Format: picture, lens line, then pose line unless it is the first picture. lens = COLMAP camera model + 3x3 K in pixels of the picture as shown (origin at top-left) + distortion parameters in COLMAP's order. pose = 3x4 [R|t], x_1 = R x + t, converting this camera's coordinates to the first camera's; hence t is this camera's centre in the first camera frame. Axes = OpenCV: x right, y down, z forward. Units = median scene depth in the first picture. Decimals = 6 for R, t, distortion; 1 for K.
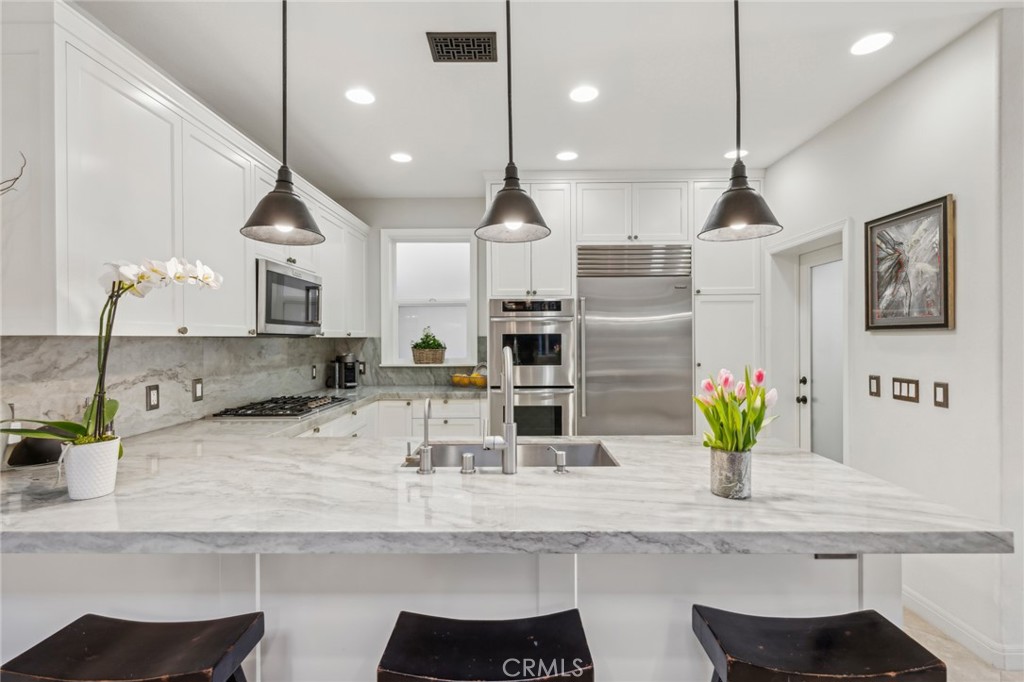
lens RADIAL K [[470.5, 0, 510.3], [0, 470.5, 341.3], [0, 0, 1]] dist [0.000588, -0.000128]
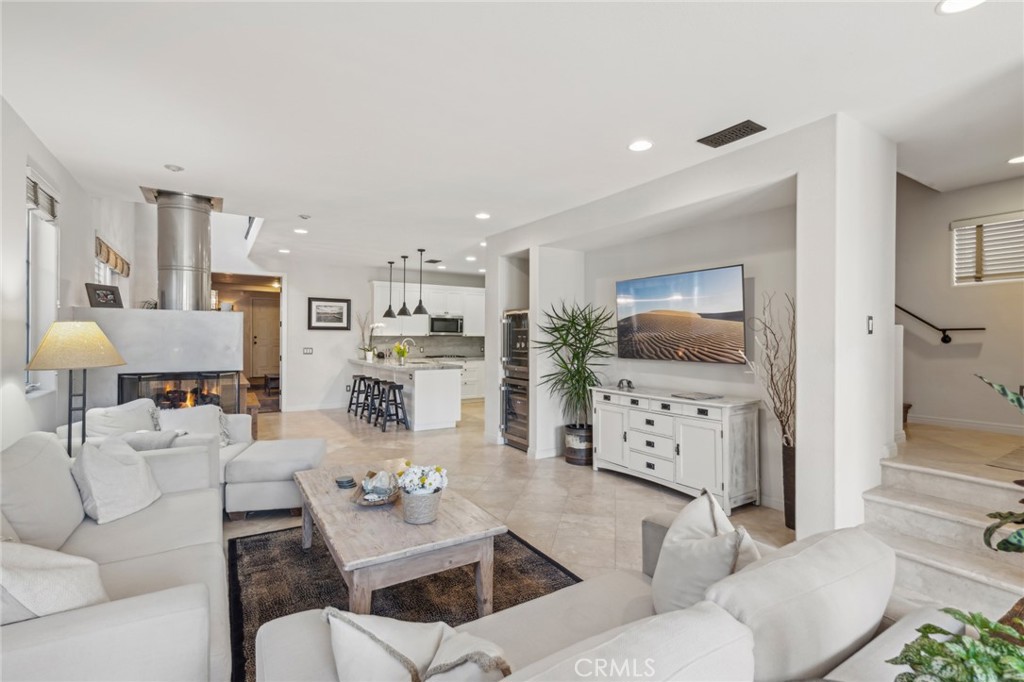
lens RADIAL K [[470.5, 0, 507.9], [0, 470.5, 337.5], [0, 0, 1]] dist [0.000588, -0.000128]
pose [[0.544882, 0.009352, -0.838461, 2.411072], [-0.012540, 0.999917, 0.003004, -0.013298], [0.838419, 0.008877, 0.544954, -0.409231]]
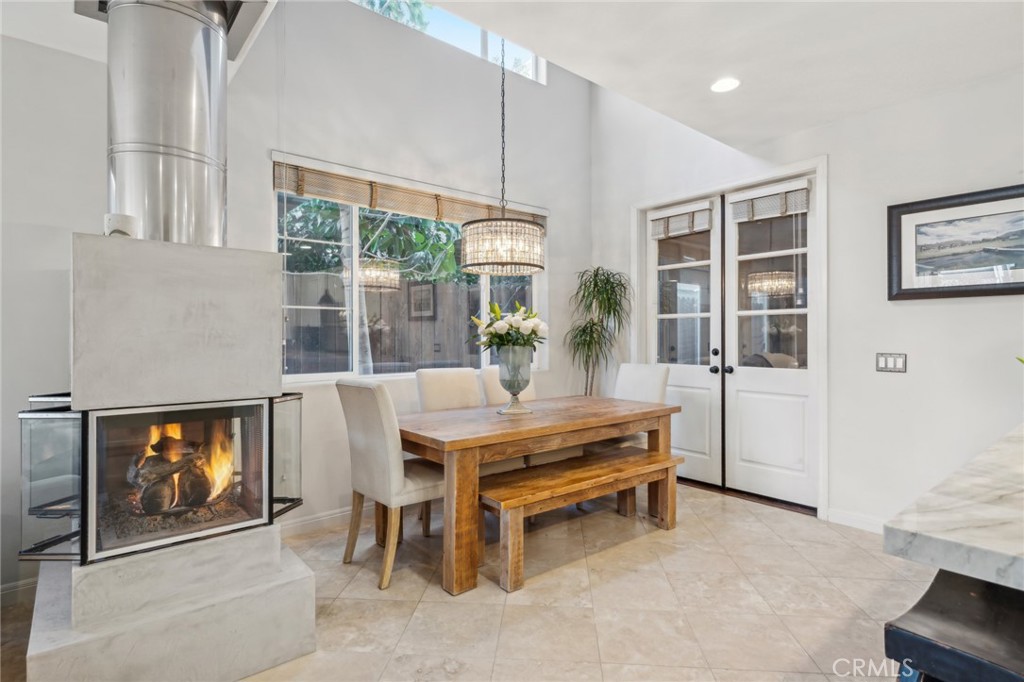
lens RADIAL K [[515.7, 0, 514.3], [0, 515.7, 337.8], [0, 0, 1]] dist [0.006581, -0.002715]
pose [[-0.757163, 0.008414, -0.653172, 0.697219], [0.004551, 0.999961, 0.007606, 0.027451], [0.653210, 0.002786, -0.757172, 0.413256]]
